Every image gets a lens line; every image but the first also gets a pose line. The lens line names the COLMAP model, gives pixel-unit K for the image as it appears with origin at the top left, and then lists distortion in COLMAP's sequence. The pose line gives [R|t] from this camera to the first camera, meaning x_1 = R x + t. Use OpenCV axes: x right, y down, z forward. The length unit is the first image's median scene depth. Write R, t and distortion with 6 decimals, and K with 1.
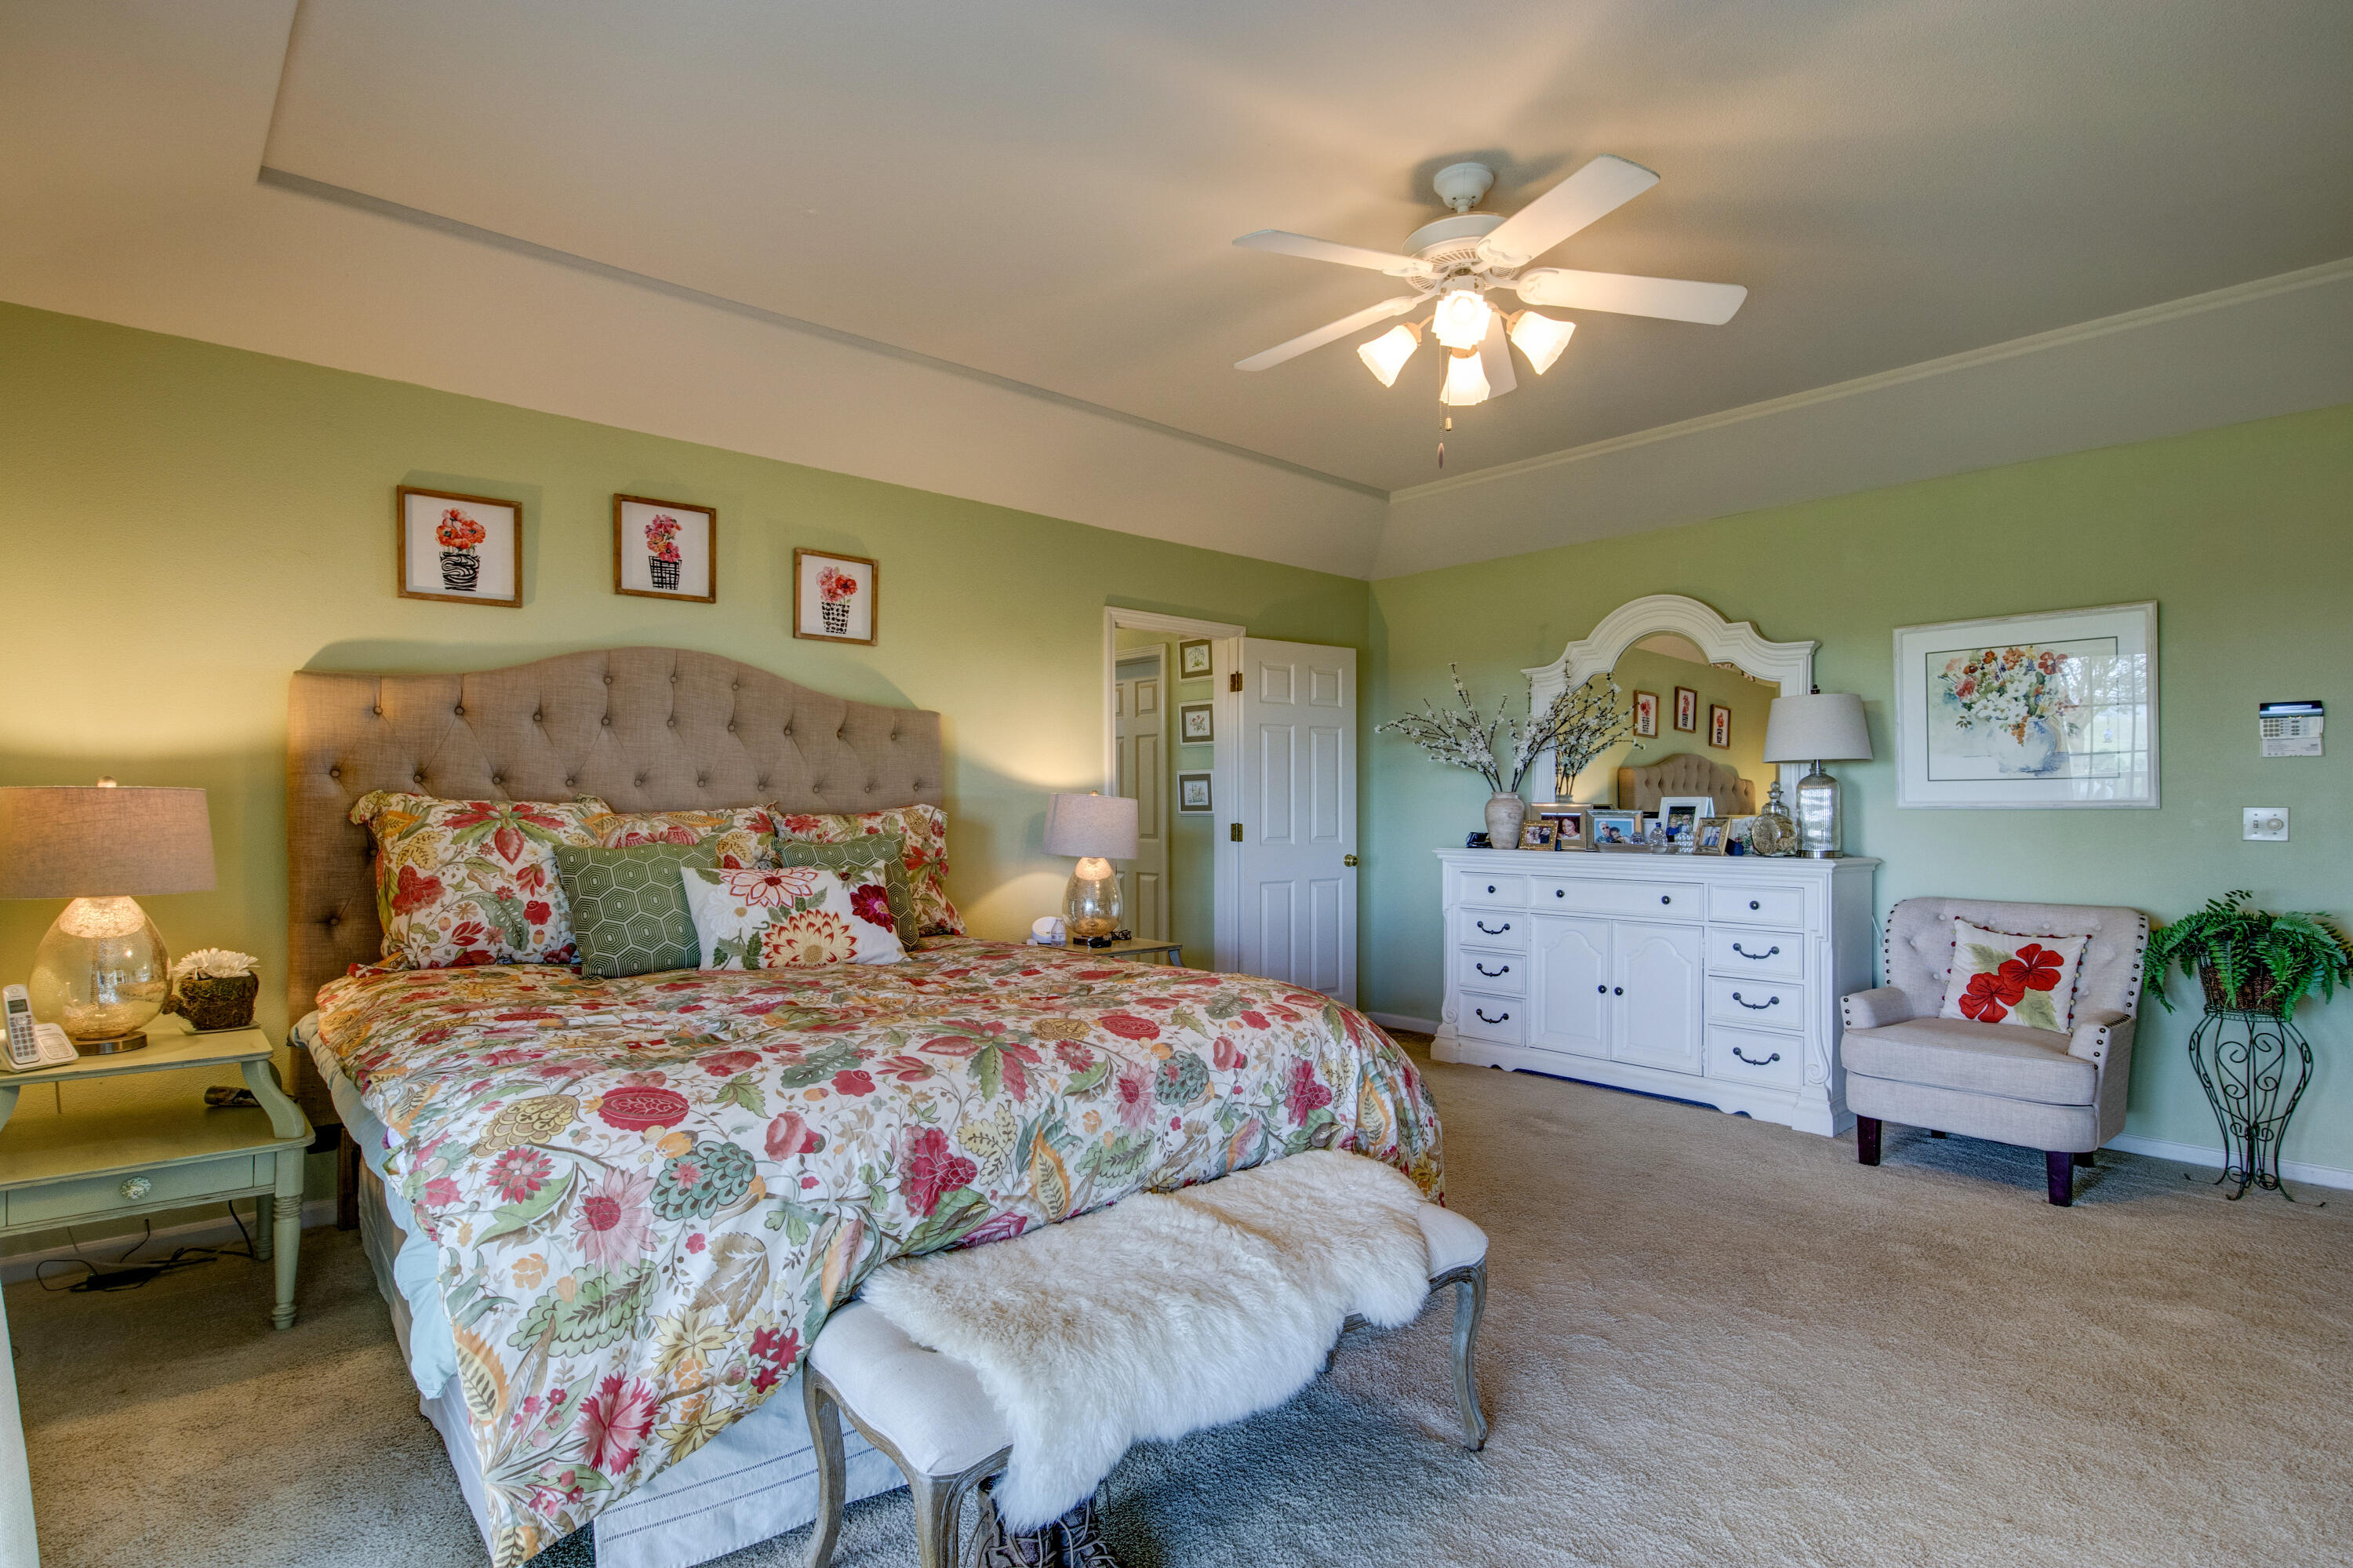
lens RADIAL K [[1169.3, 0, 1167.2], [0, 1169.3, 796.0], [0, 0, 1]] dist [-0.006126, 0.000108]
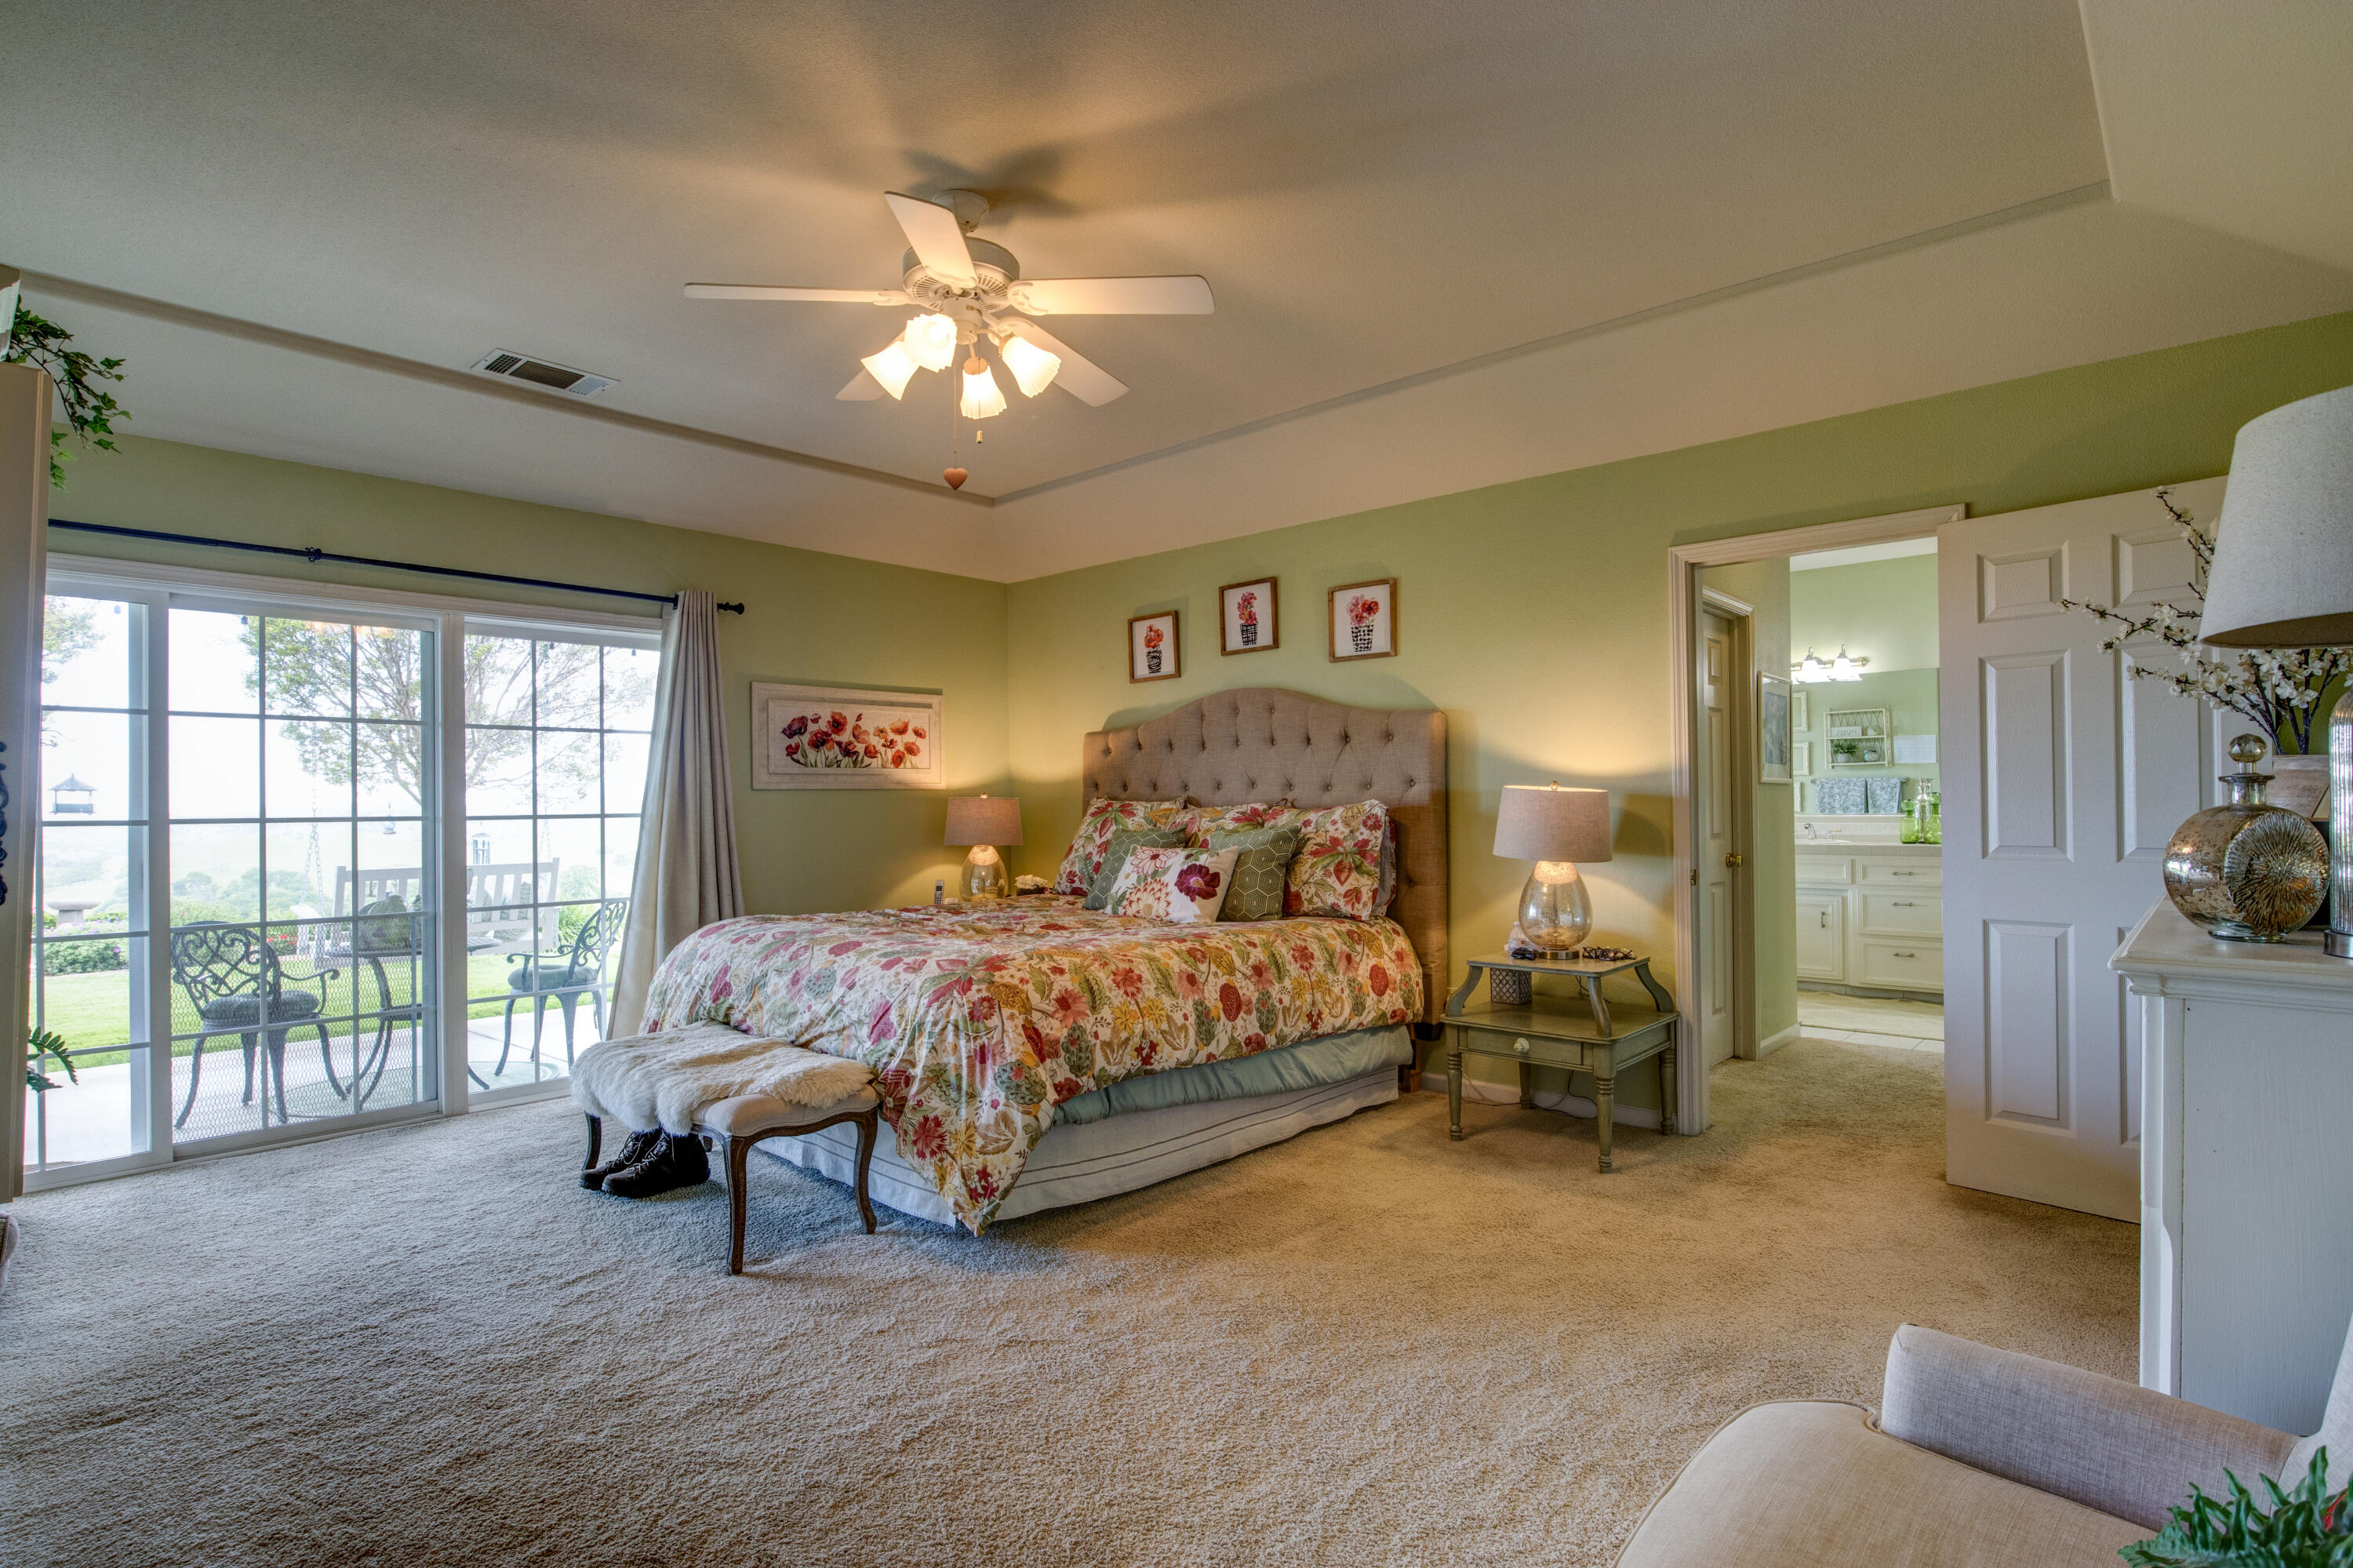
lens RADIAL K [[1169.3, 0, 1166.0], [0, 1169.3, 800.3], [0, 0, 1]] dist [-0.006126, 0.000108]
pose [[0.106869, -0.005734, -0.994257, 0.929164], [0.018756, 0.999817, -0.003750, 0.008750], [0.994096, -0.018247, 0.106957, 0.751587]]
